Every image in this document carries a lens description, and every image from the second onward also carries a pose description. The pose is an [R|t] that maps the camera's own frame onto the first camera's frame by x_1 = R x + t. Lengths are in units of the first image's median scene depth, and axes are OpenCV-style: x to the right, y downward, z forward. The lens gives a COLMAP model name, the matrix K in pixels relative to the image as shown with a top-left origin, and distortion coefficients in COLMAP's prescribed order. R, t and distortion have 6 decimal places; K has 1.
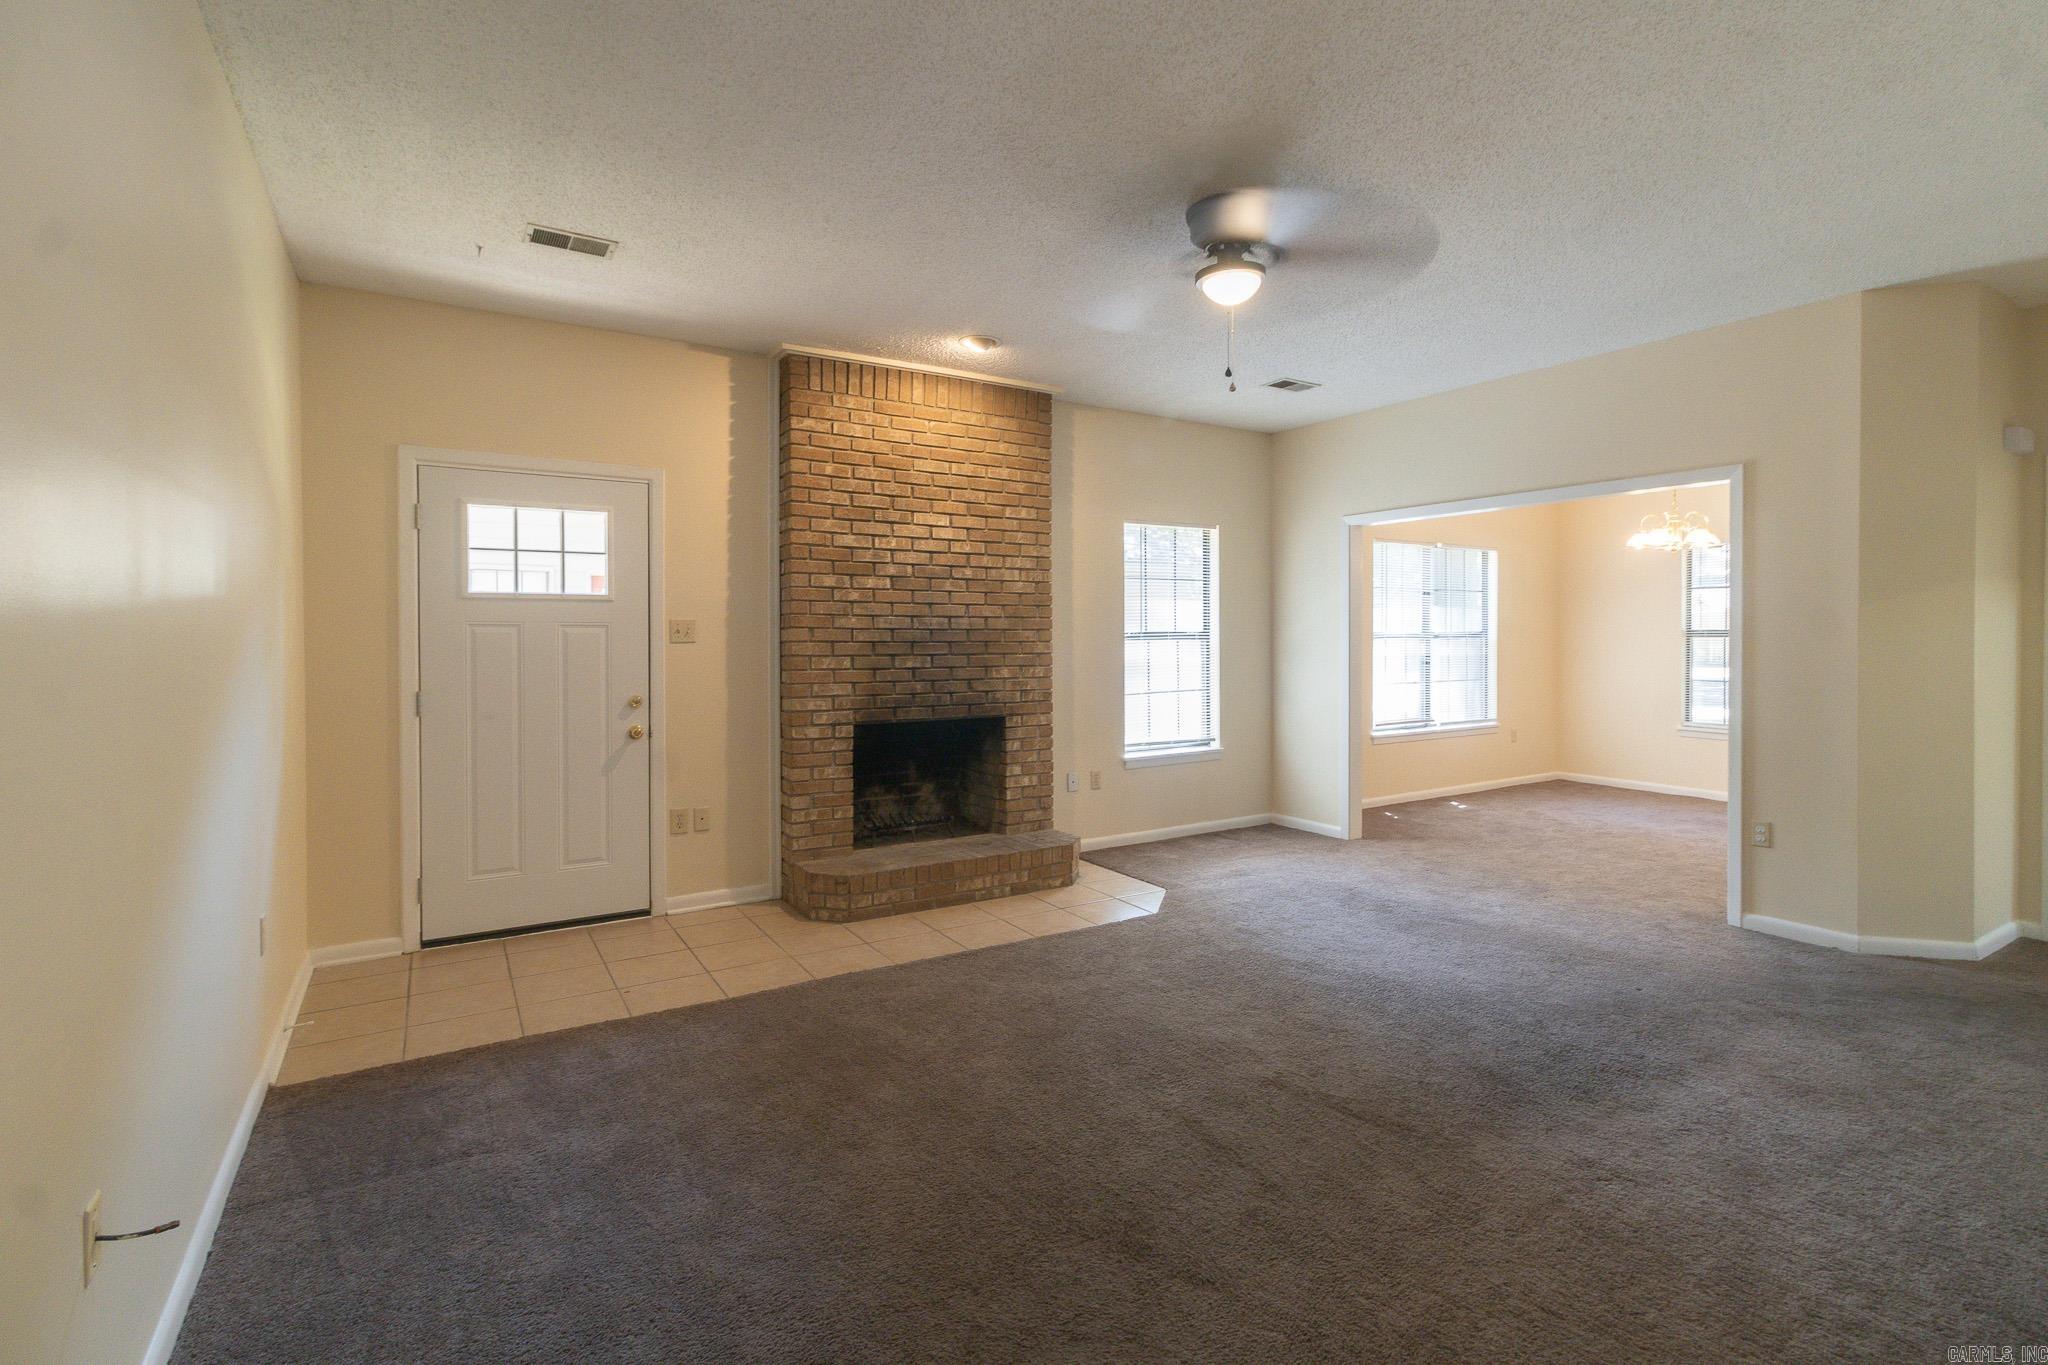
lens RADIAL K [[941.8, 0, 1034.0], [0, 941.8, 654.9], [0, 0, 1]] dist [-0.000514, 0.000095]
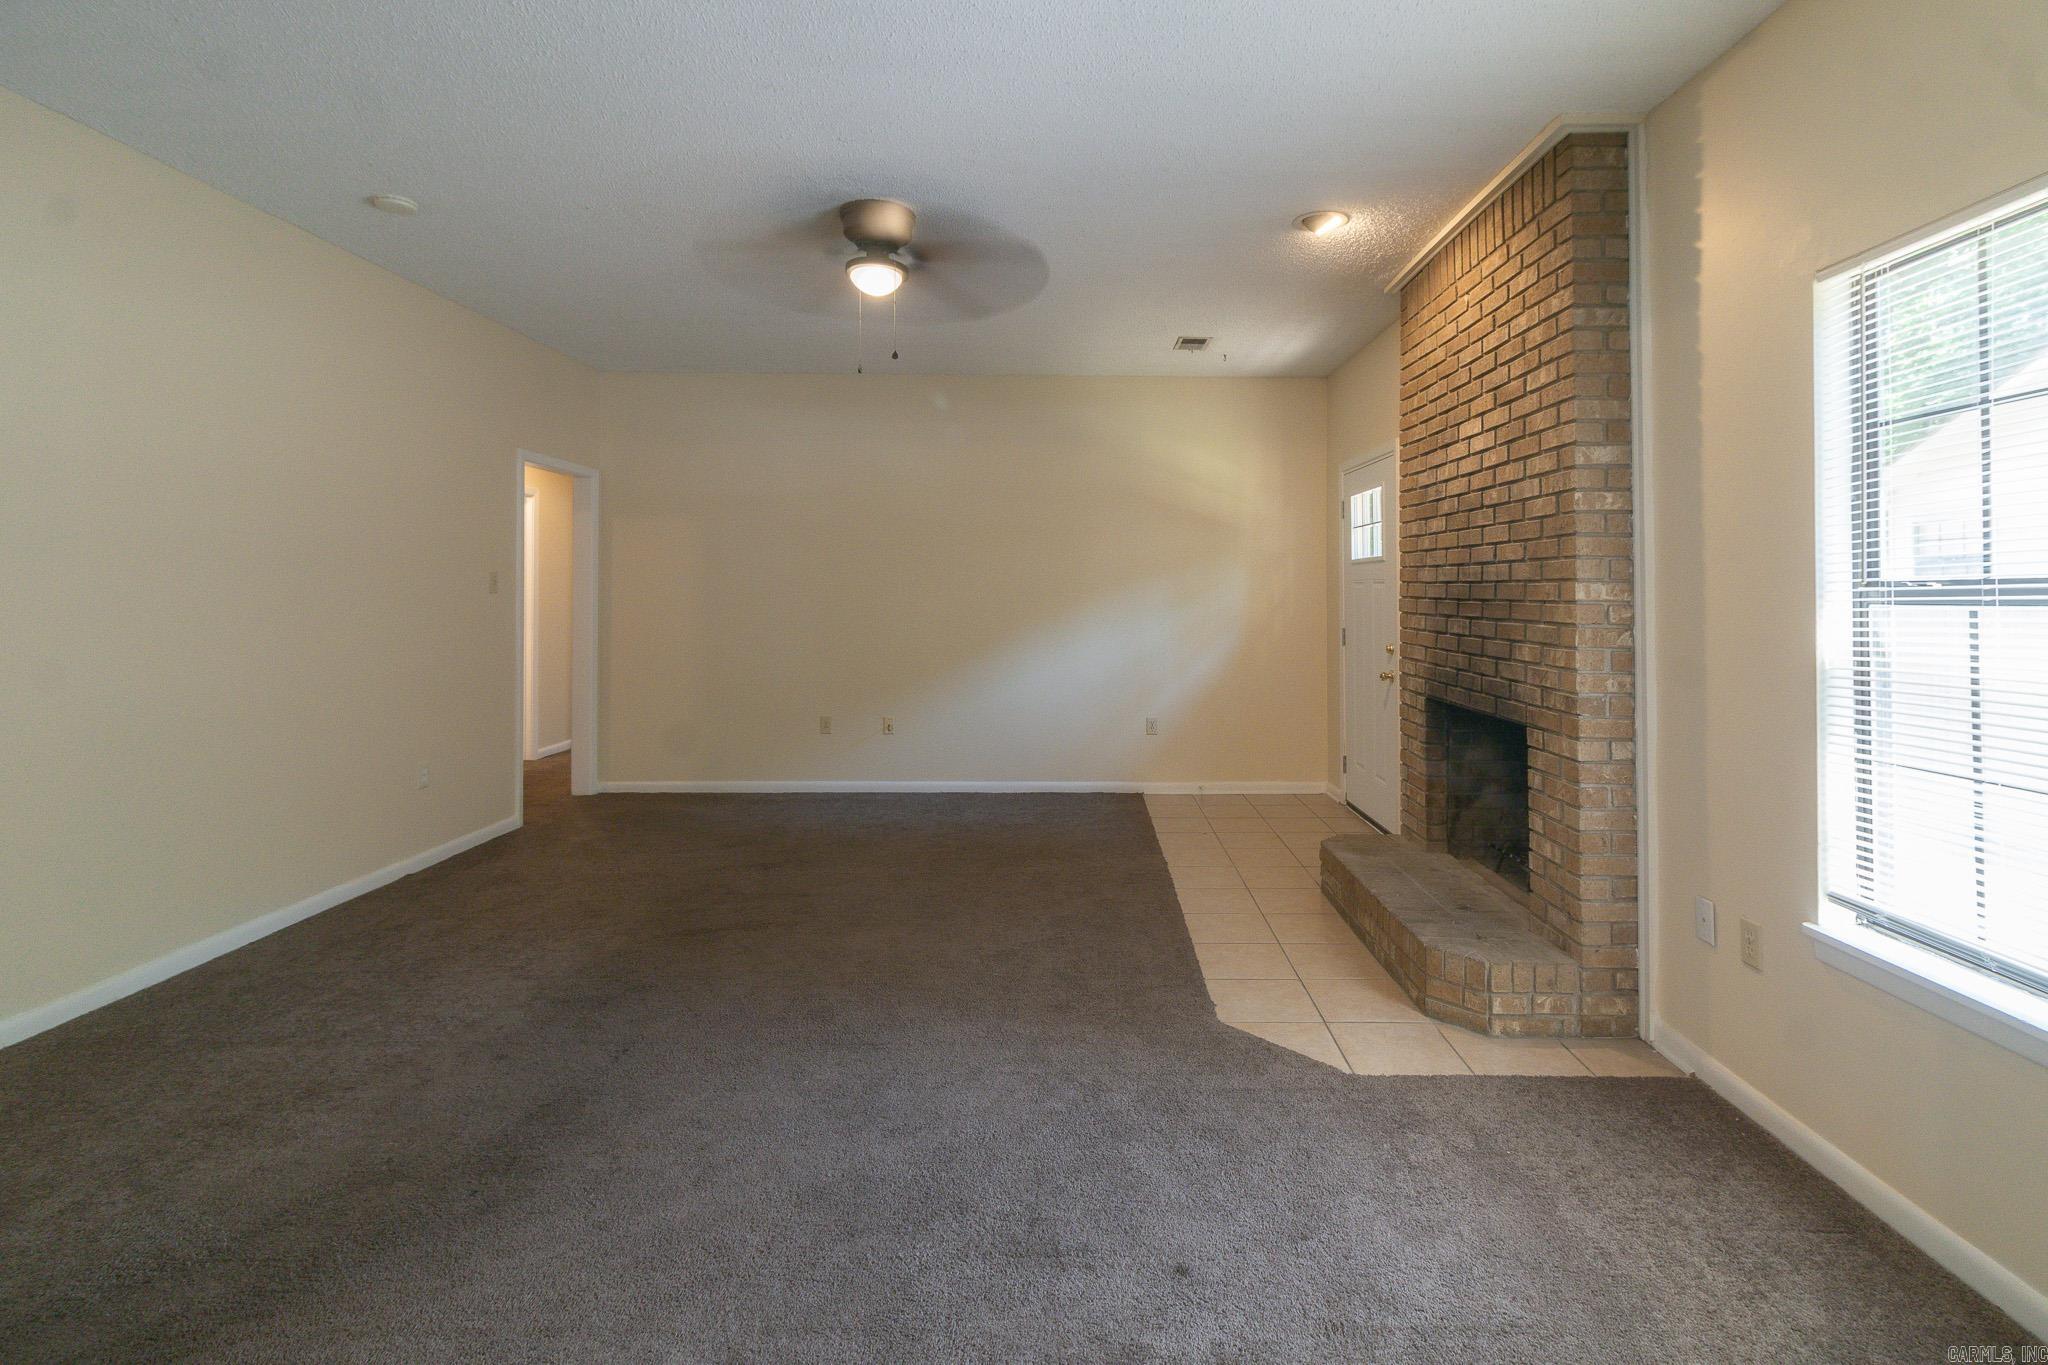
lens RADIAL K [[957.7, 0, 1068.5], [0, 957.7, 580.0], [0, 0, 1]] dist [0.003807, 0.000488]
pose [[-0.528547, -0.005526, -0.848886, 0.646248], [-0.011810, 0.999930, 0.000845, -0.024806], [0.848822, 0.010472, -0.528575, 1.086755]]
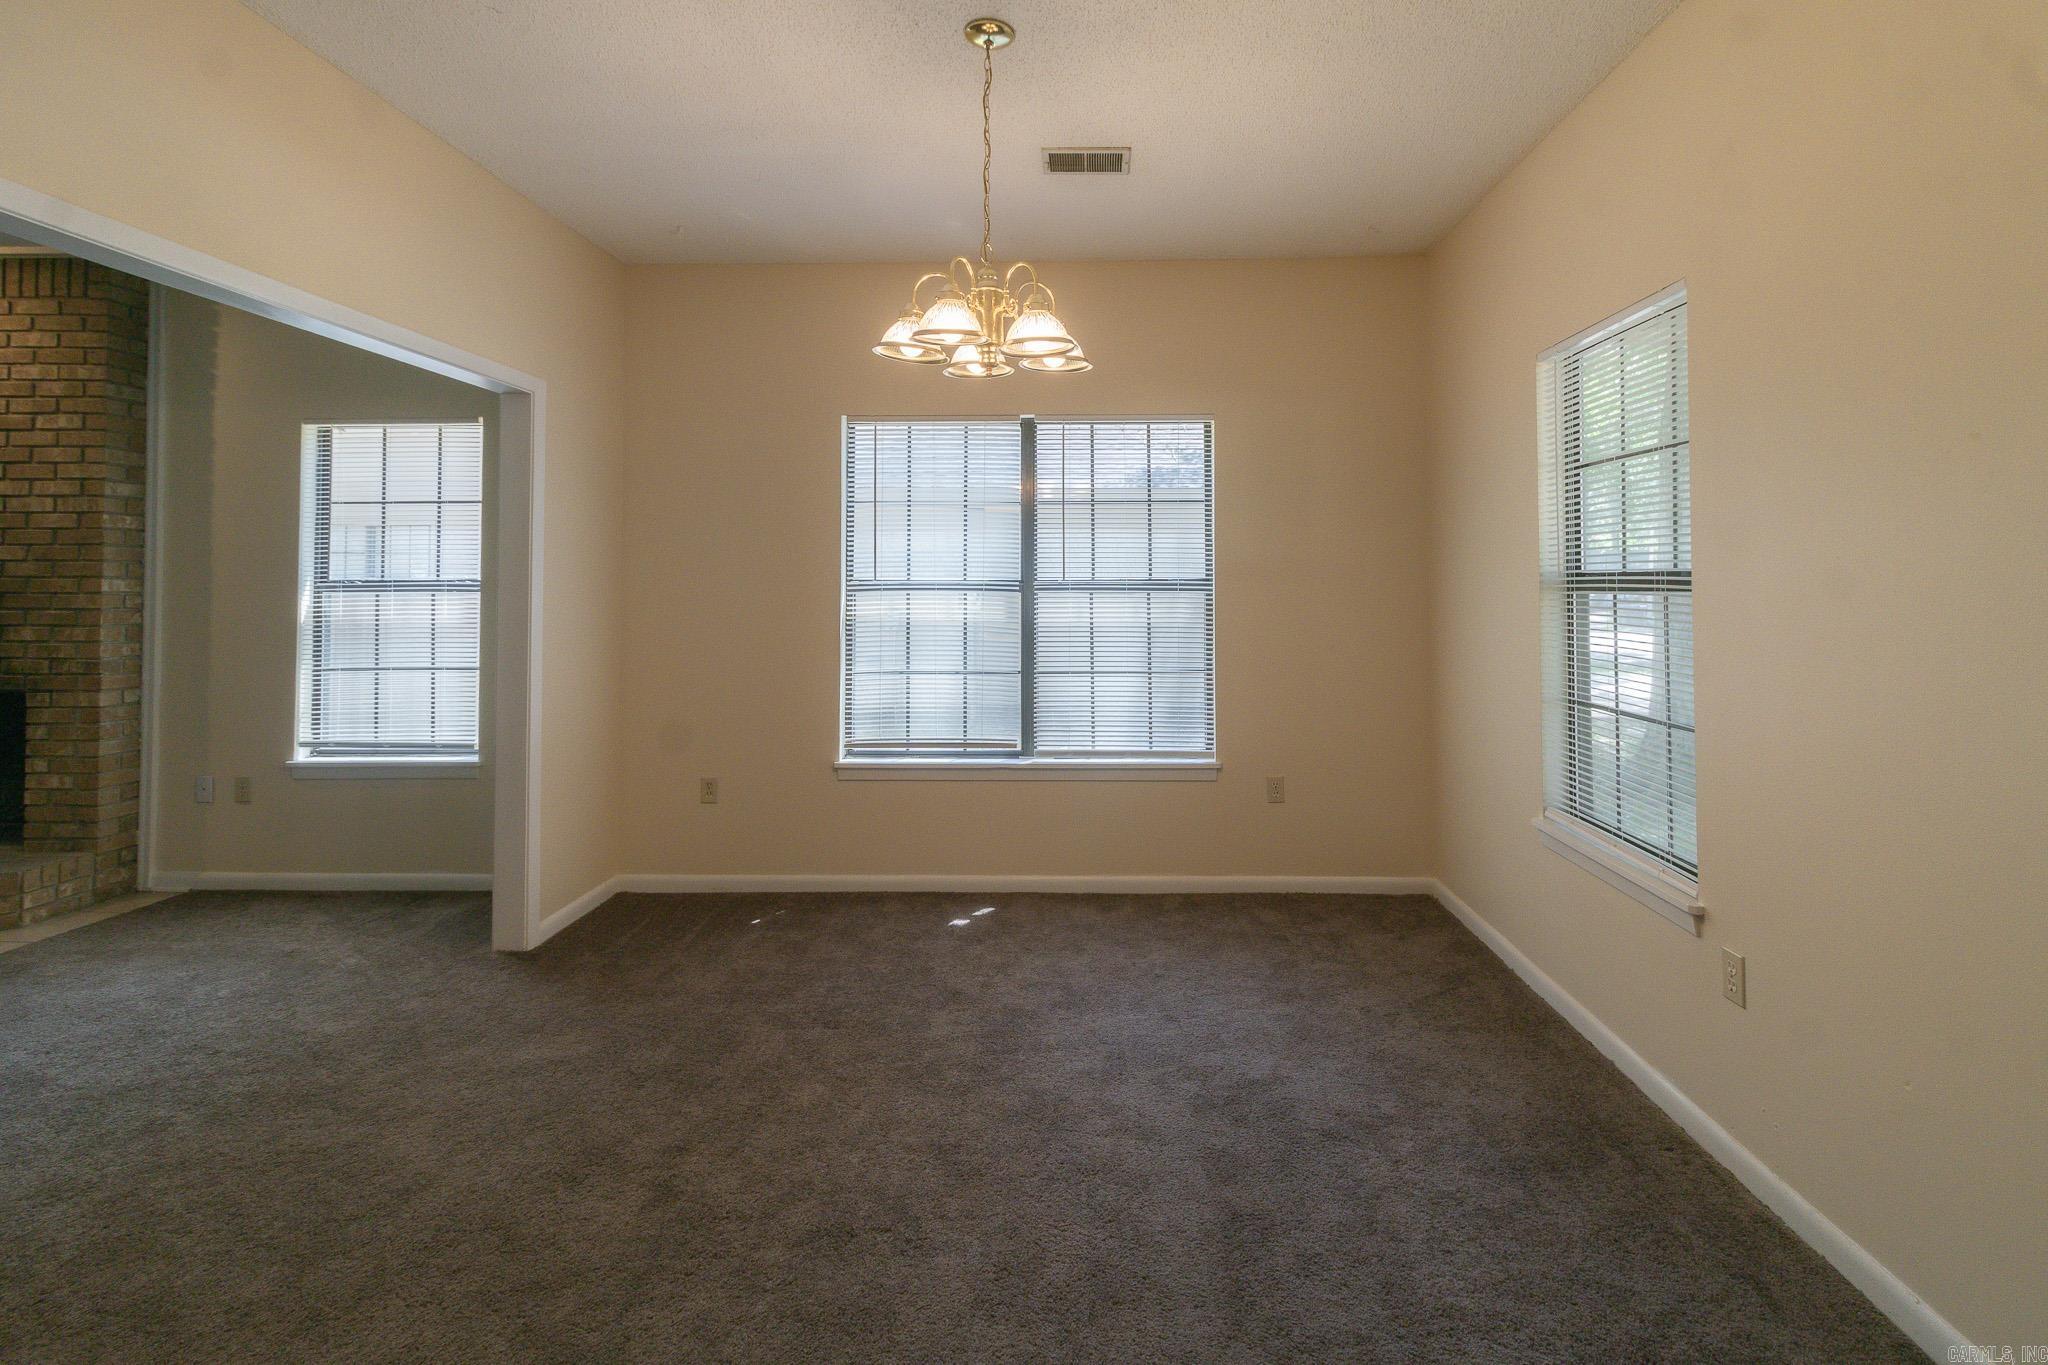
lens RADIAL K [[1028.0, 0, 1134.1], [0, 1028.0, 560.1], [0, 0, 1]] dist [0.000576, -0.000355]
pose [[0.837824, -0.010310, -0.545843, 1.173234], [-0.013118, 0.999153, -0.039008, -0.020065], [0.545783, 0.039842, 0.836979, 0.801736]]
